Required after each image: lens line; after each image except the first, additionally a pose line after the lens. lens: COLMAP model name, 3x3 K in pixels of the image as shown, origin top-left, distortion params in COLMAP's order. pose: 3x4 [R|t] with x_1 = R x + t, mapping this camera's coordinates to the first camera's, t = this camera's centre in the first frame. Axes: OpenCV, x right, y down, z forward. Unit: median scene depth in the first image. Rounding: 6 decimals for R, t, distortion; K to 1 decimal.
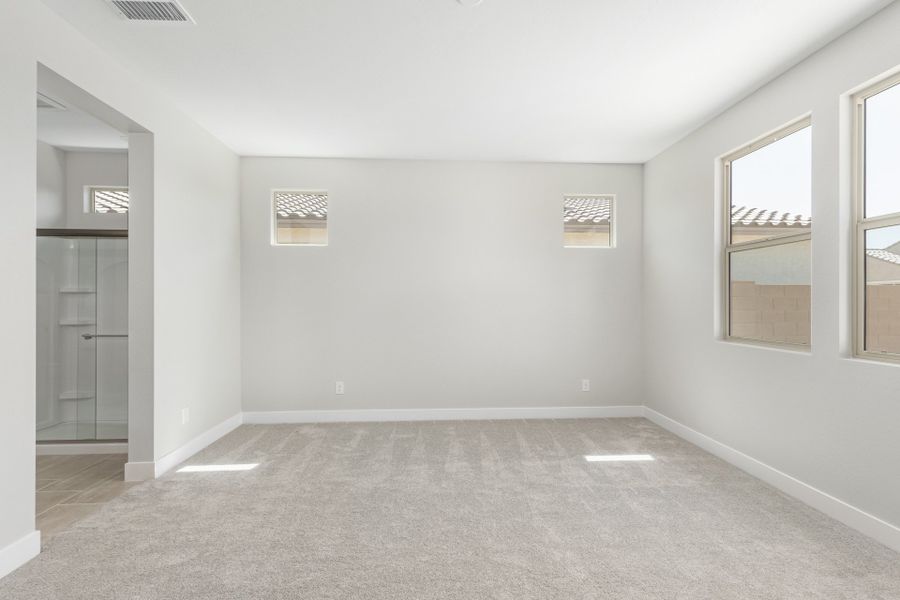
lens RADIAL K [[429.6, 0, 450.0], [0, 429.6, 300.0], [0, 0, 1]] dist [-0.002953, 0.000020]
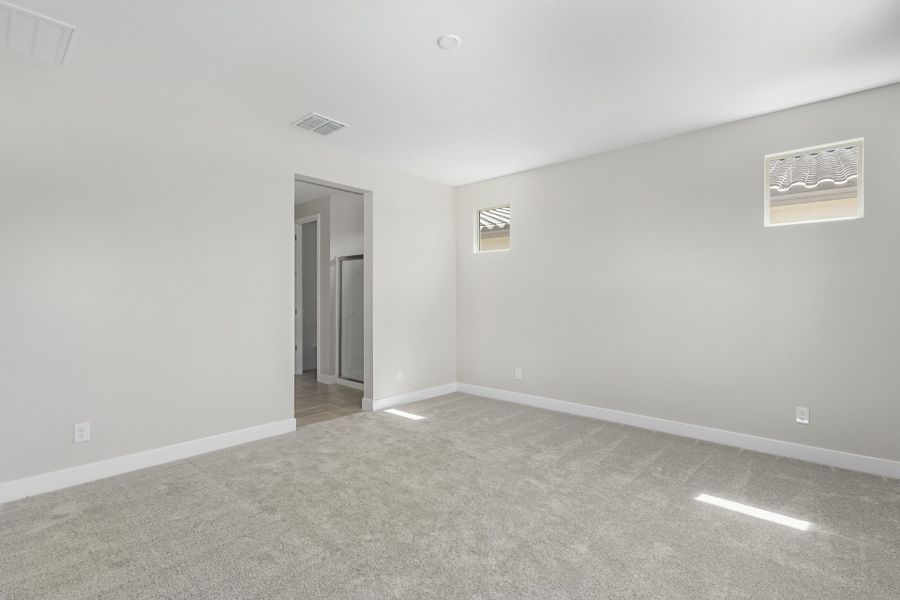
lens RADIAL K [[418.1, 0, 450.0], [0, 418.1, 300.0], [0, 0, 1]] dist [0.002482, 0.000503]
pose [[0.704371, 0.008073, -0.709786, 0.567999], [0.001101, 0.999922, 0.012466, -0.010185], [0.709831, -0.009563, 0.704307, 0.116761]]
